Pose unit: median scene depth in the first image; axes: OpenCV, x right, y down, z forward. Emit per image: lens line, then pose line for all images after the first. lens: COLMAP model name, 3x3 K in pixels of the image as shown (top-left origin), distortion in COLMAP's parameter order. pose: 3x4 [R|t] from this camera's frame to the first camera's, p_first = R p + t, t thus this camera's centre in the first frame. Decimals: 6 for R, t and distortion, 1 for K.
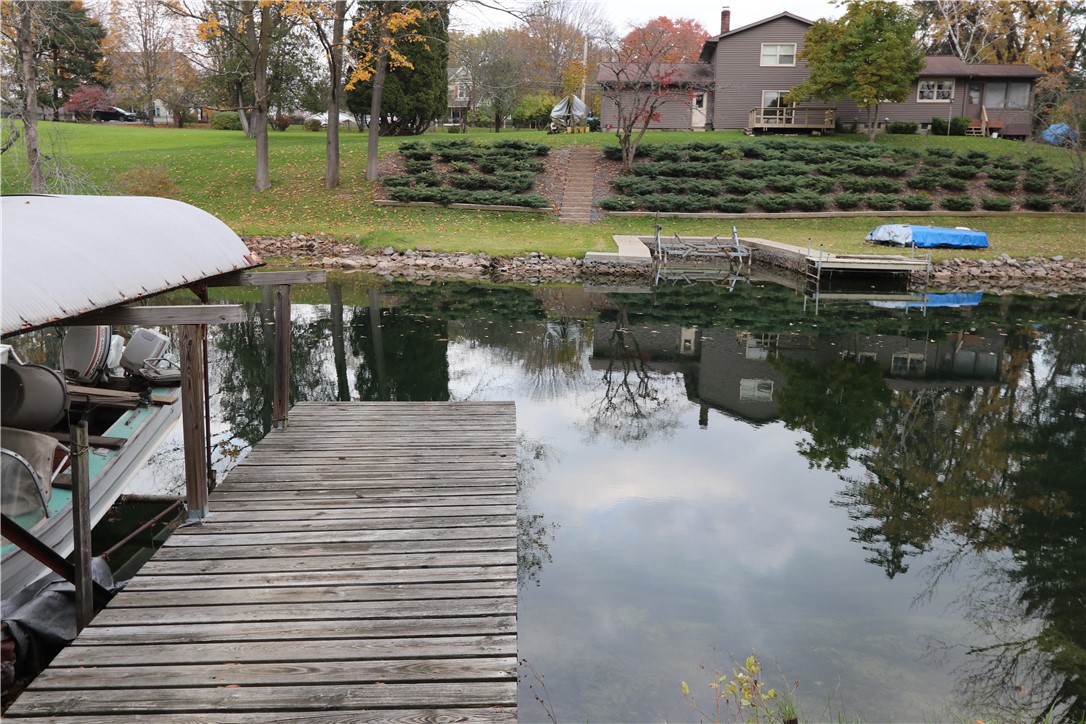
lens RADIAL K [[987.5, 0, 543.0], [0, 987.5, 362.0], [0, 0, 1]] dist [-0.001673, -0.000752]
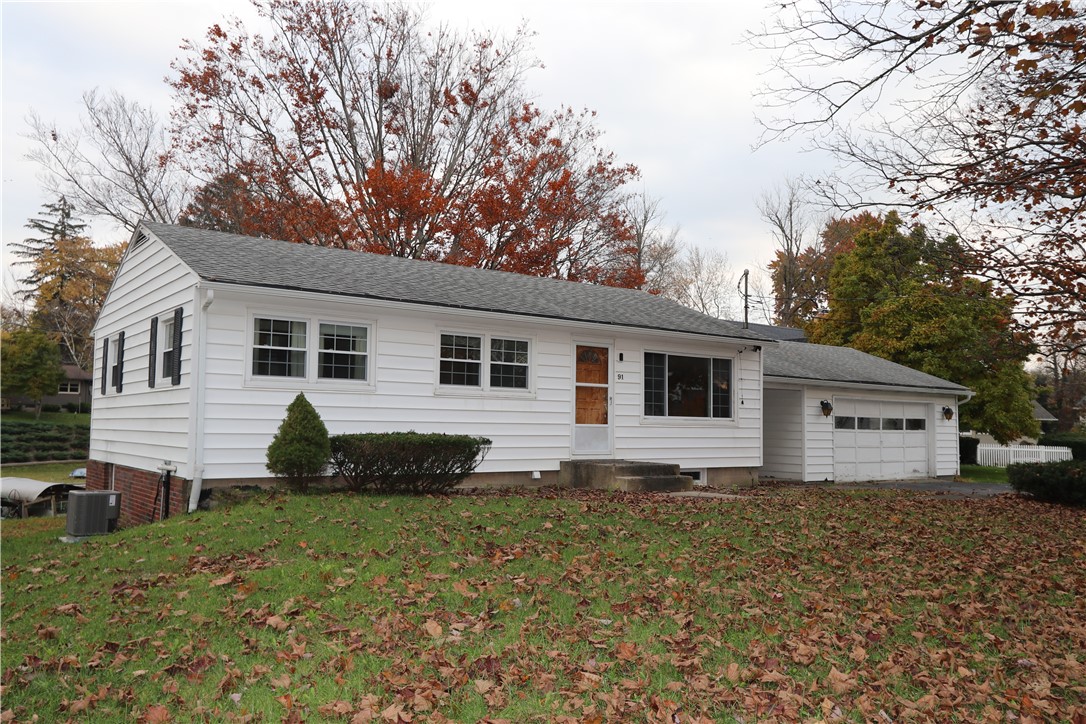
lens RADIAL K [[891.2, 0, 543.0], [0, 891.2, 362.0], [0, 0, 1]] dist [-0.001488, 0.000332]
pose [[0.602172, 0.045468, 0.797071, -0.455276], [0.141055, 0.976612, -0.162274, 0.070609], [-0.785807, 0.210147, 0.581675, -0.746844]]
